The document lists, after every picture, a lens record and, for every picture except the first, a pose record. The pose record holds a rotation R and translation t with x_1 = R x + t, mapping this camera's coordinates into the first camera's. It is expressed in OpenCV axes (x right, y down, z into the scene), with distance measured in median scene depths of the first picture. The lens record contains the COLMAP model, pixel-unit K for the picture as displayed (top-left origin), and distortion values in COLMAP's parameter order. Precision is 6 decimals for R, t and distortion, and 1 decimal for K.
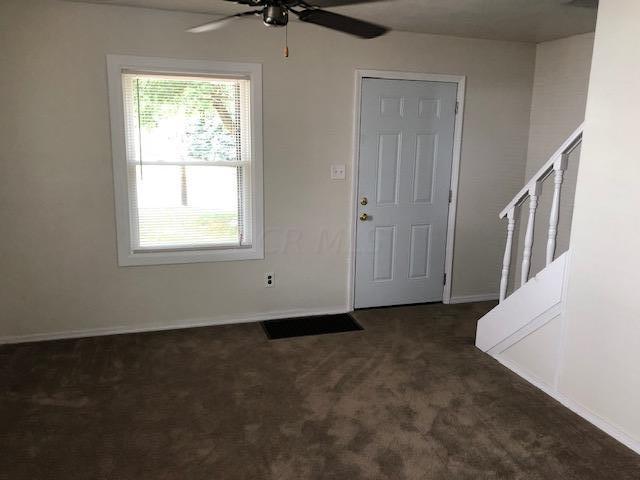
lens RADIAL K [[530.8, 0, 331.8], [0, 530.8, 240.2], [0, 0, 1]] dist [0.033883, 0.000069]
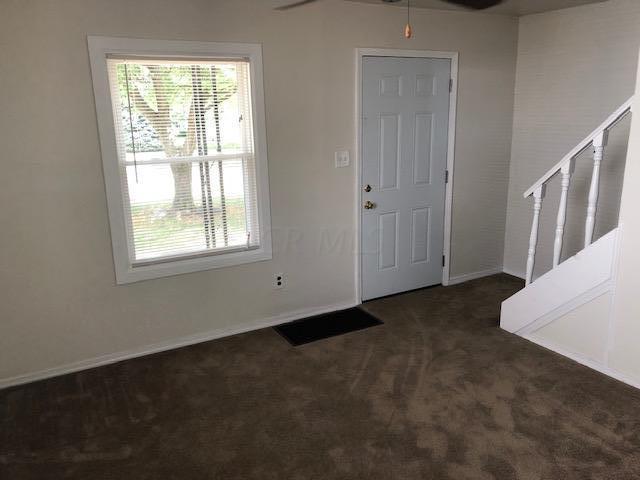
lens RADIAL K [[530.8, 0, 331.8], [0, 530.8, 240.2], [0, 0, 1]] dist [0.033883, 0.000069]
pose [[0.980251, -0.085955, 0.178099, -0.206803], [0.078365, 0.995708, 0.049237, -0.037897], [-0.181567, -0.034308, 0.982780, 0.088785]]
